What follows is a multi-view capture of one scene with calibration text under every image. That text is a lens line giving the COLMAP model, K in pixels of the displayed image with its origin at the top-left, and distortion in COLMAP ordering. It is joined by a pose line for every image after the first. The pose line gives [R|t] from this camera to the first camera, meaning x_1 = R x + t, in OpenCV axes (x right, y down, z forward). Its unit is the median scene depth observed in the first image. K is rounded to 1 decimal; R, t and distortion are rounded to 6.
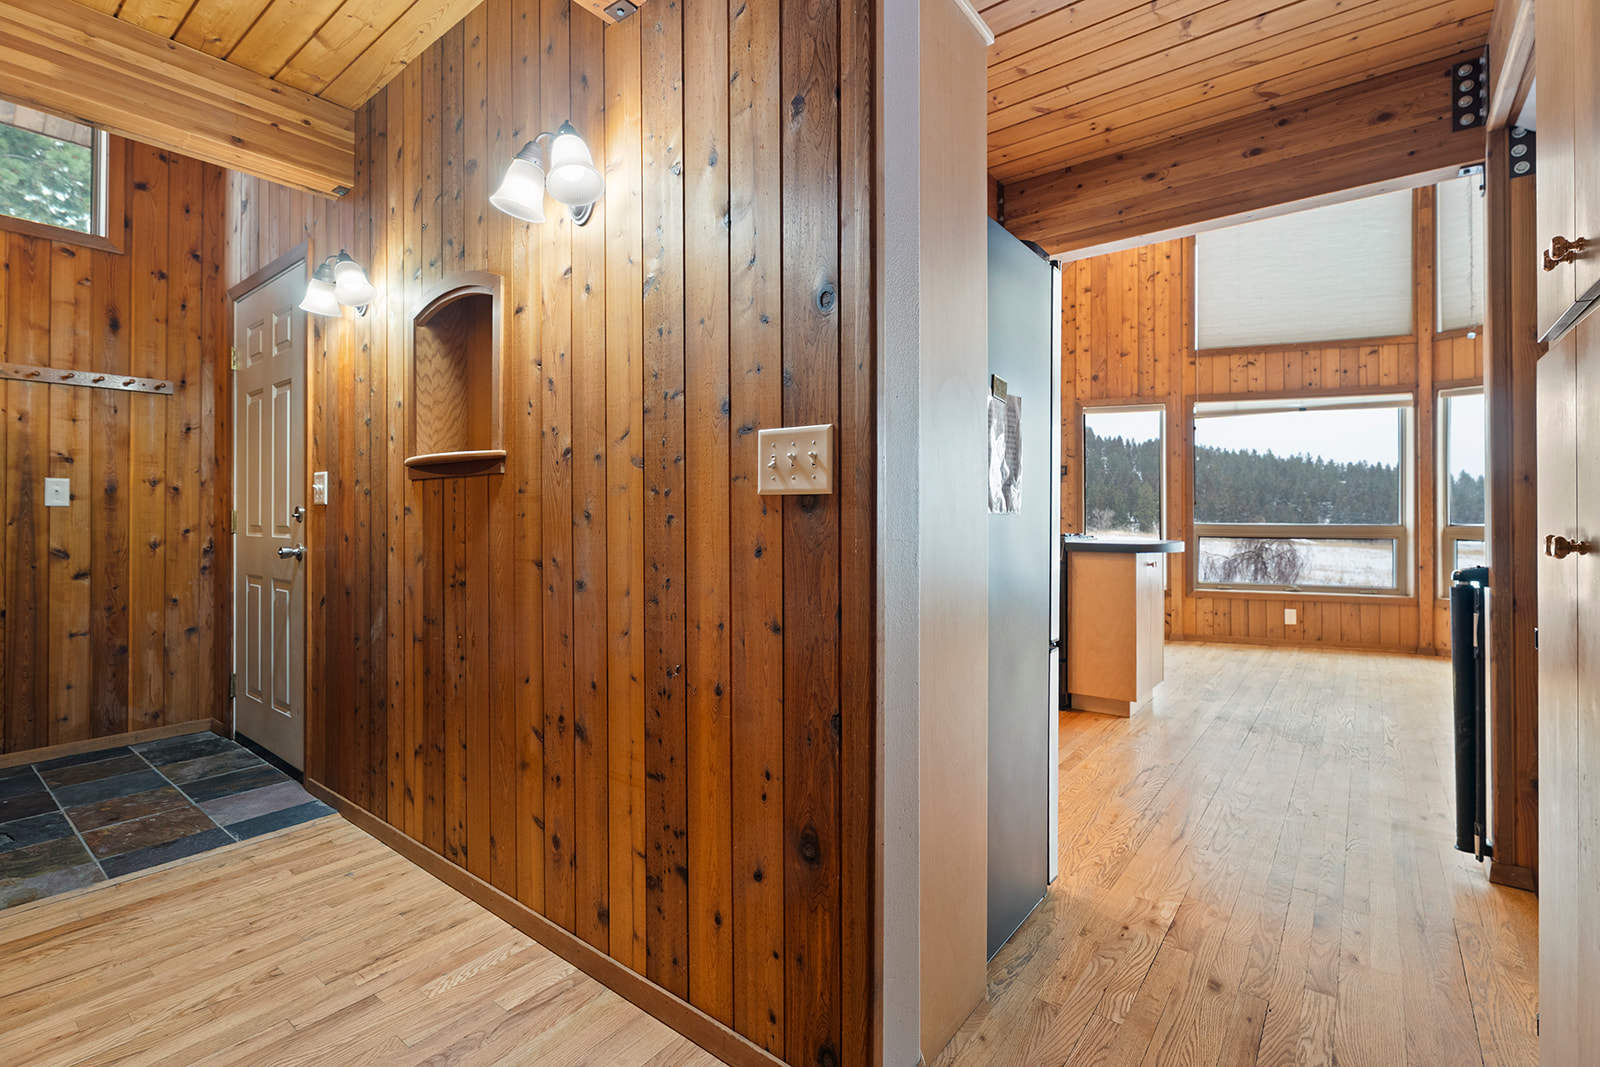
lens RADIAL K [[744.5, 0, 771.5], [0, 744.5, 509.3], [0, 0, 1]] dist [-0.006392, -0.001436]
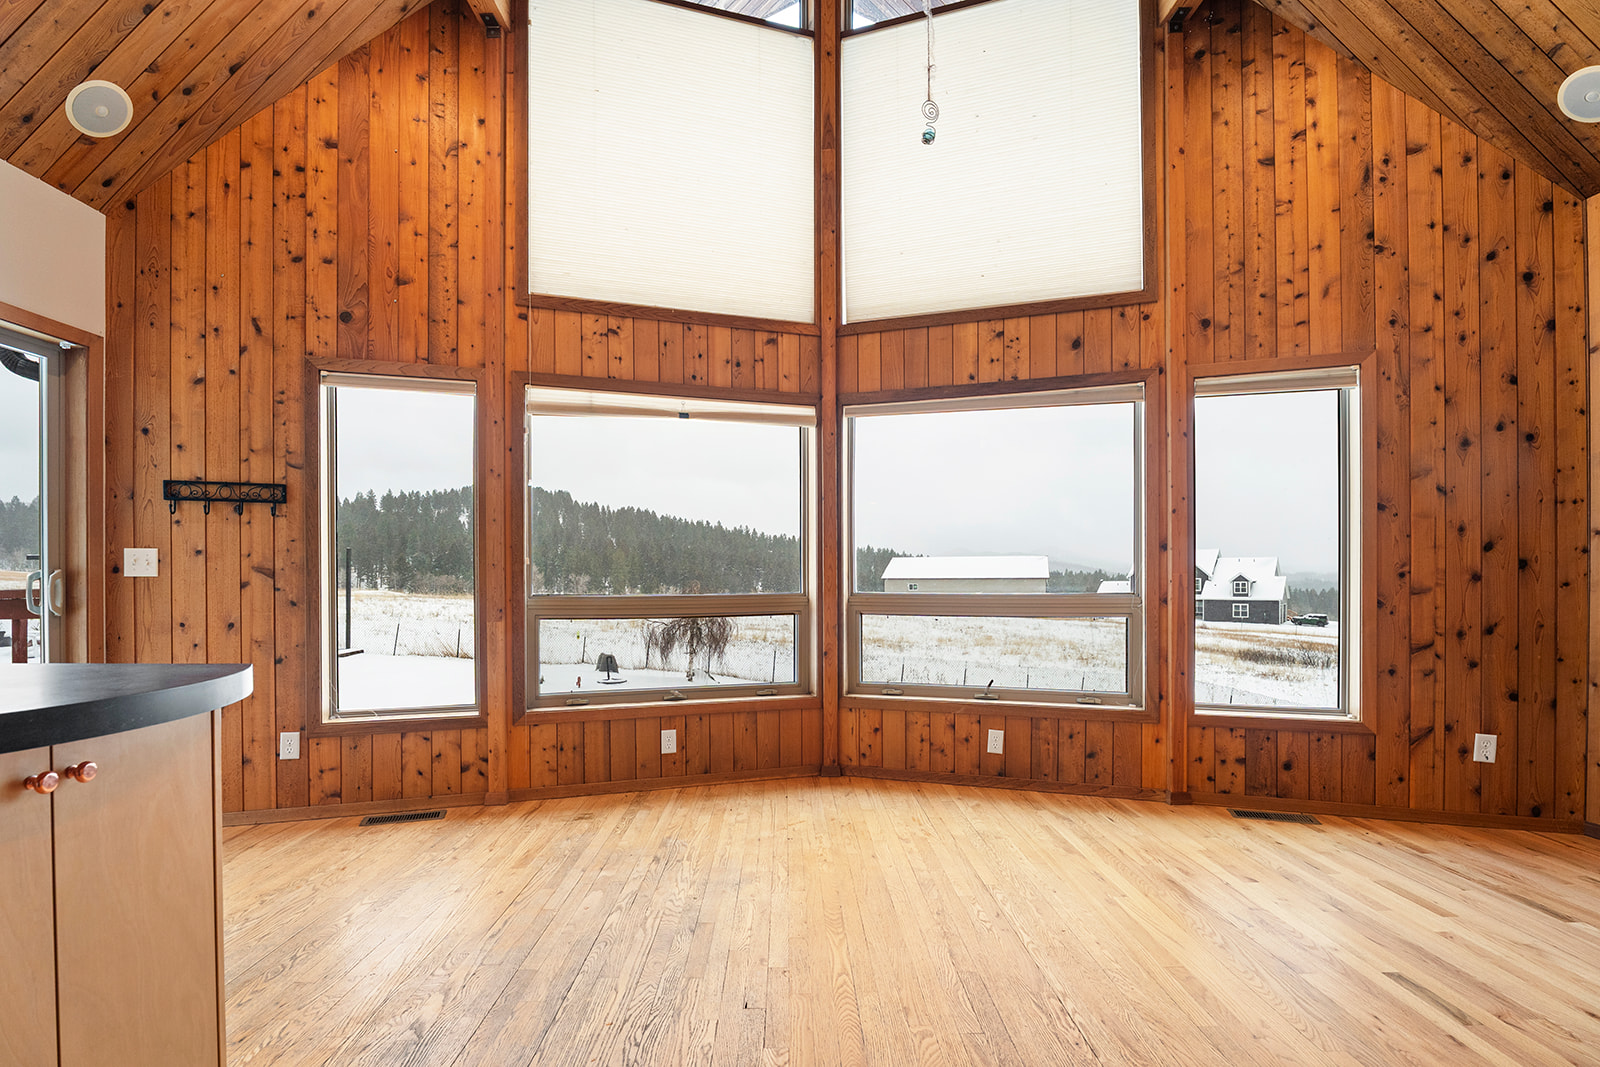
lens RADIAL K [[744.5, 0, 782.2], [0, 744.5, 580.8], [0, 0, 1]] dist [-0.006392, -0.001436]
pose [[0.784378, -0.007467, 0.620239, 0.369318], [0.002460, 0.999957, 0.008927, 0.002502], [-0.620279, -0.005476, 0.784362, 0.426769]]
